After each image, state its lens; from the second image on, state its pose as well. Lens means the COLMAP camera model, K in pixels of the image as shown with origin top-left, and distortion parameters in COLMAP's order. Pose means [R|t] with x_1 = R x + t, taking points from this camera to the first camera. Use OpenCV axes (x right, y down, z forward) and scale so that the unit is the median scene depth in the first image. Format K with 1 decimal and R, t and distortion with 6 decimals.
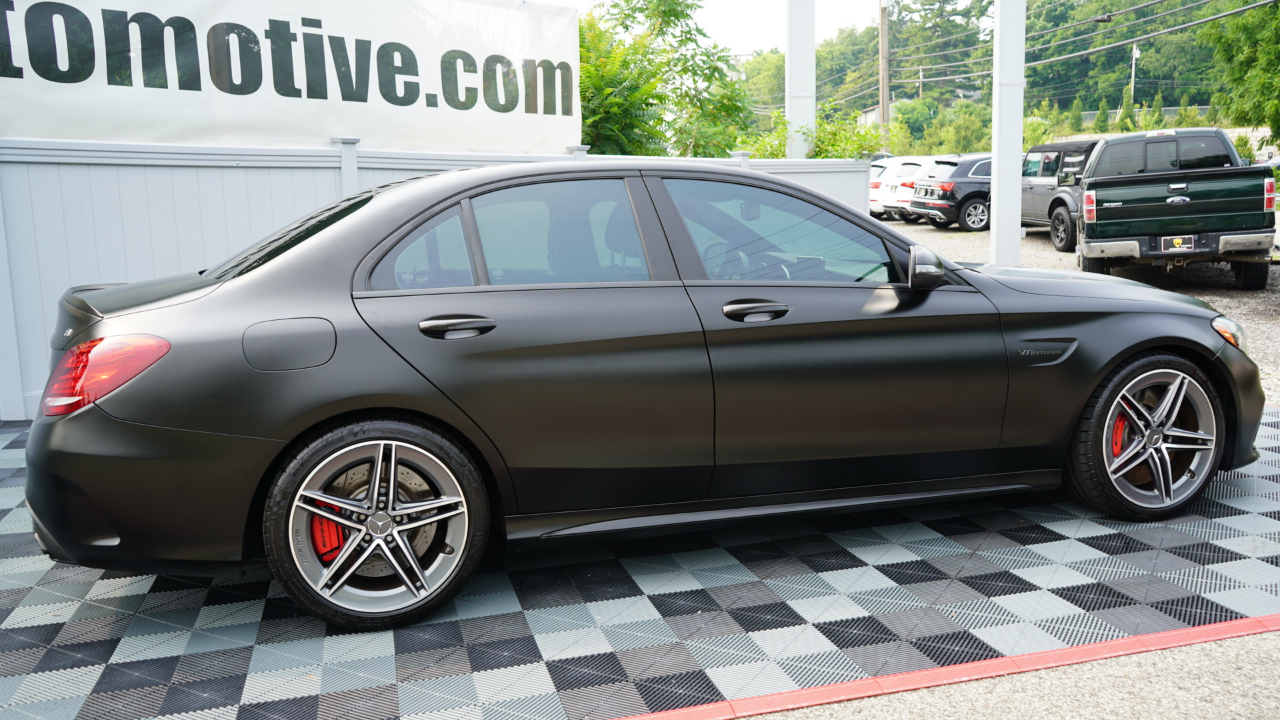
lens RADIAL K [[1044.8, 0, 640.0], [0, 1044.8, 360.0], [0, 0, 1]] dist [-0.001522, 0.007811]
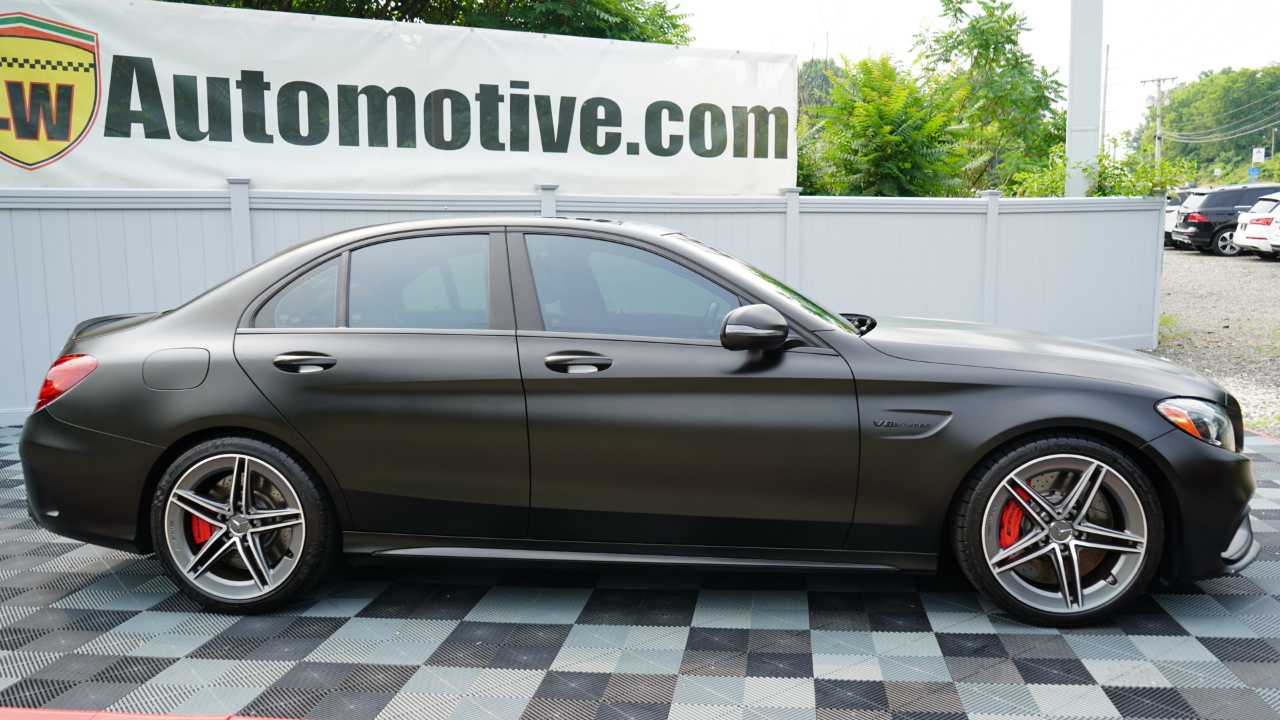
lens RADIAL K [[1033.5, 0, 640.0], [0, 1033.5, 360.0], [0, 0, 1]] dist [-0.003565, 0.010309]
pose [[0.922831, 0.053010, -0.381539, 0.489141], [-0.064394, 0.997778, -0.017120, -0.031242], [0.379784, 0.040368, 0.924194, 0.065101]]
